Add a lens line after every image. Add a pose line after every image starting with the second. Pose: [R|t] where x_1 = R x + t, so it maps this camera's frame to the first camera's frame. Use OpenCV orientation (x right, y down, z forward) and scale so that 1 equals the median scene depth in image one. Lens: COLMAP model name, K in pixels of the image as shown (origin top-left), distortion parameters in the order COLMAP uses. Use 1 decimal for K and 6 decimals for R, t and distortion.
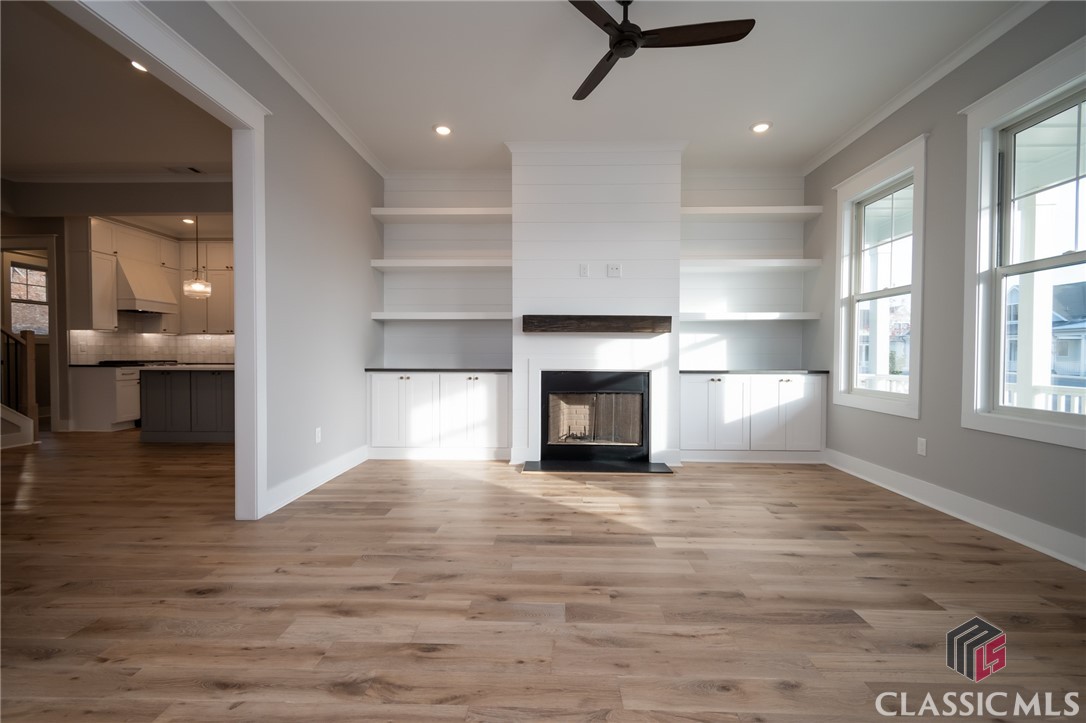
lens RADIAL K [[475.7, 0, 537.8], [0, 475.7, 364.7], [0, 0, 1]] dist [0.003735, -0.001954]
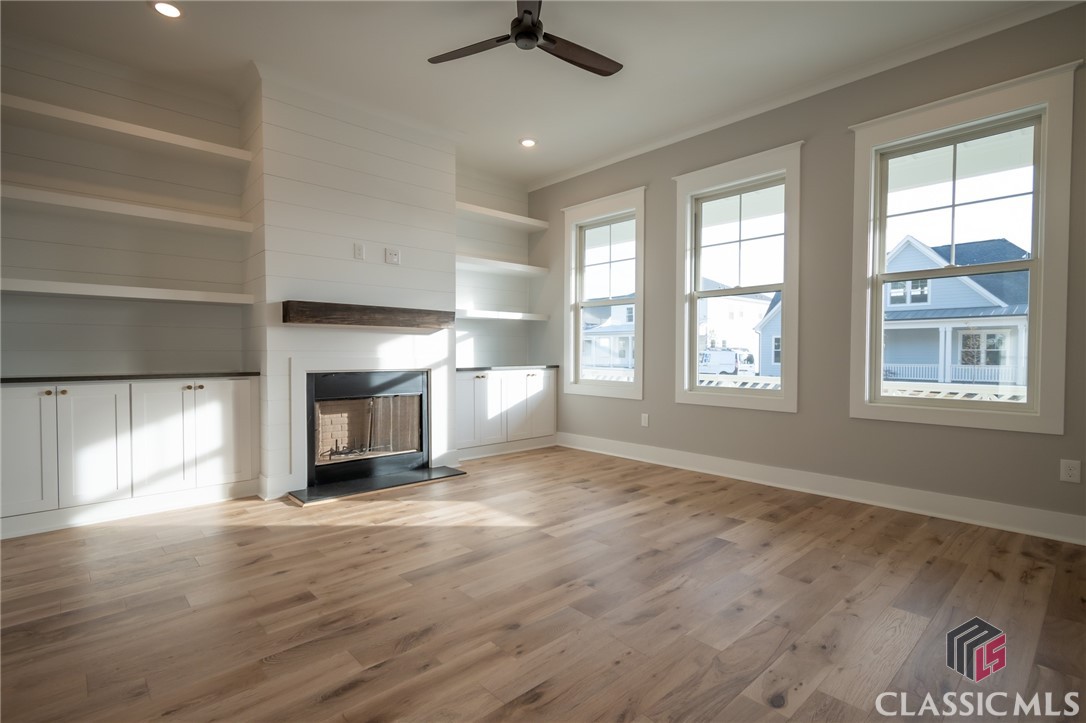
lens RADIAL K [[522.0, 0, 536.0], [0, 522.0, 366.8], [0, 0, 1]] dist [0.006720, 0.000144]
pose [[0.715028, -0.022169, 0.698744, -0.432854], [0.017328, 0.999752, 0.013987, -0.004035], [-0.698881, 0.002107, 0.715235, 0.162730]]
